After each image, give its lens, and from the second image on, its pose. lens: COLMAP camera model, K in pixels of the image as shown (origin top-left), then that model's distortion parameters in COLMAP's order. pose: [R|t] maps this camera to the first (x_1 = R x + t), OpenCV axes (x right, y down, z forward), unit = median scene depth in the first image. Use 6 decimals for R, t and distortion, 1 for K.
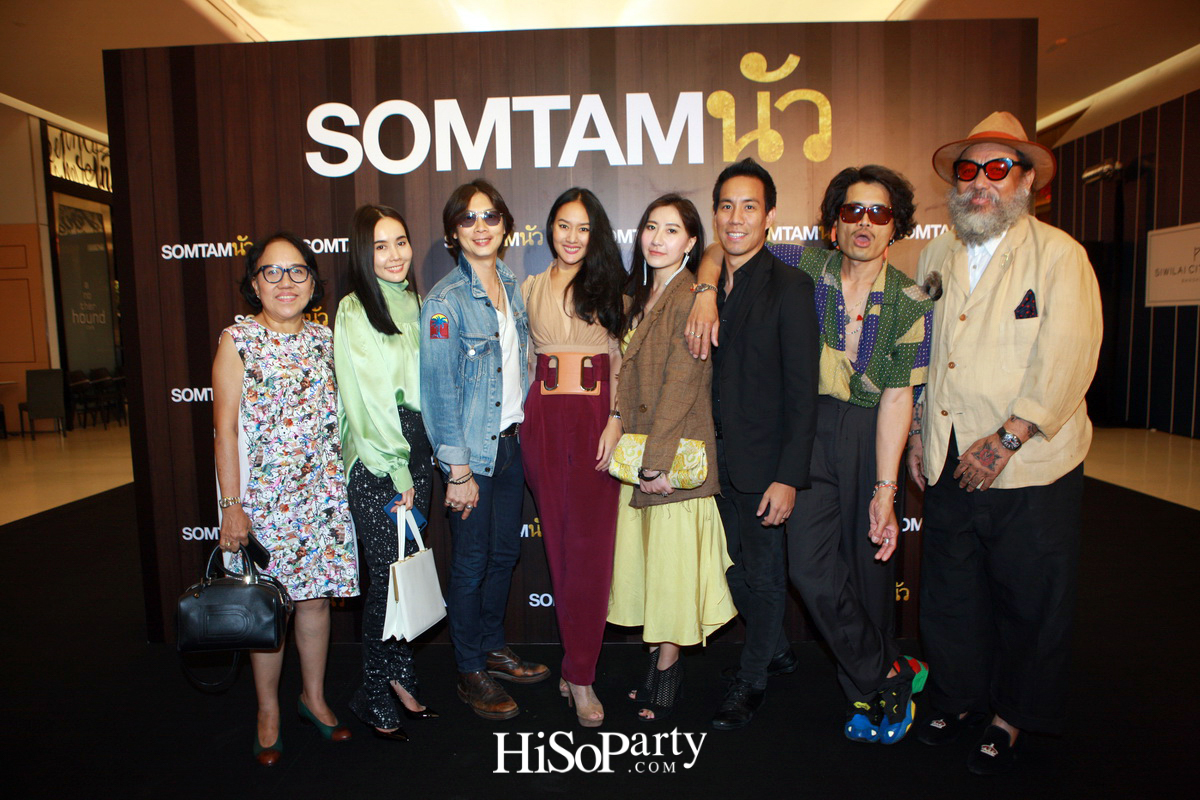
lens RADIAL K [[848.1, 0, 600.7], [0, 848.1, 409.2], [0, 0, 1]] dist [-0.105902, 0.080266]
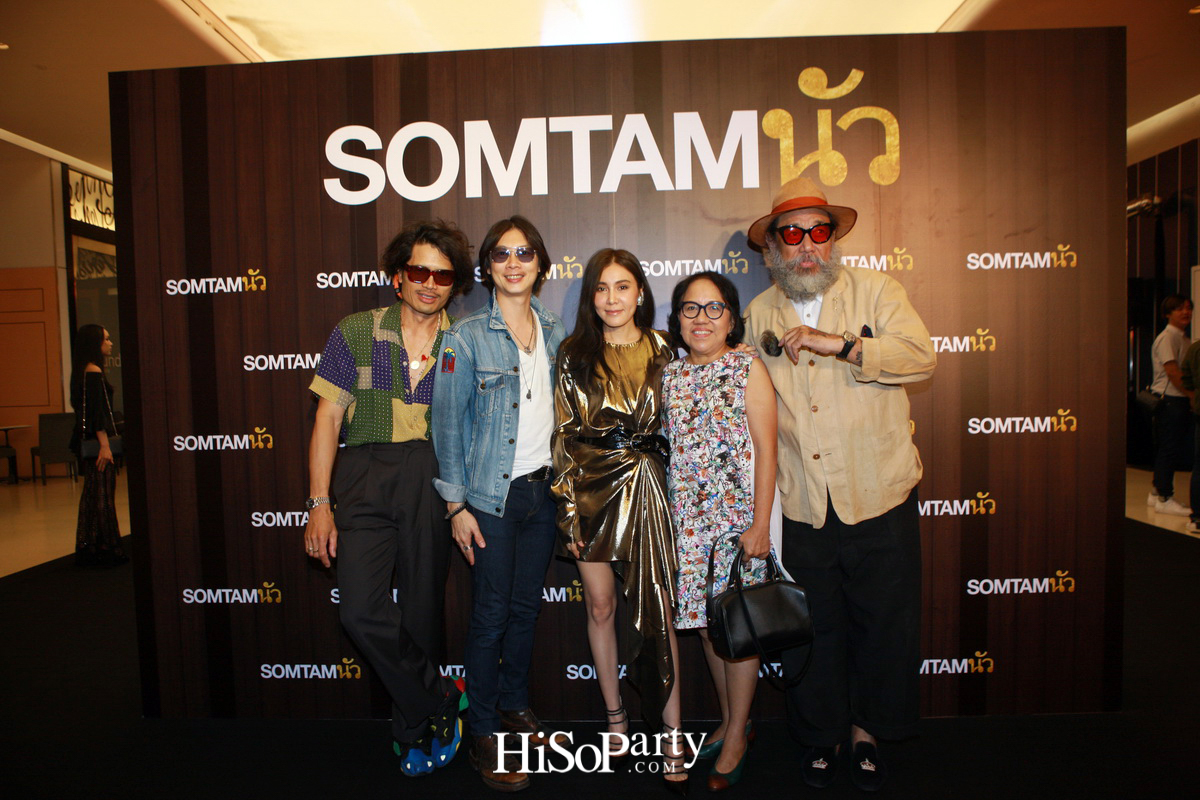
lens RADIAL K [[844.2, 0, 596.5], [0, 844.2, 406.4], [0, 0, 1]] dist [-0.108558, 0.083029]
pose [[0.999789, -0.003257, -0.020302, -0.035344], [0.002166, 0.998565, -0.053508, -0.008170], [0.020447, 0.053453, 0.998361, 0.103957]]
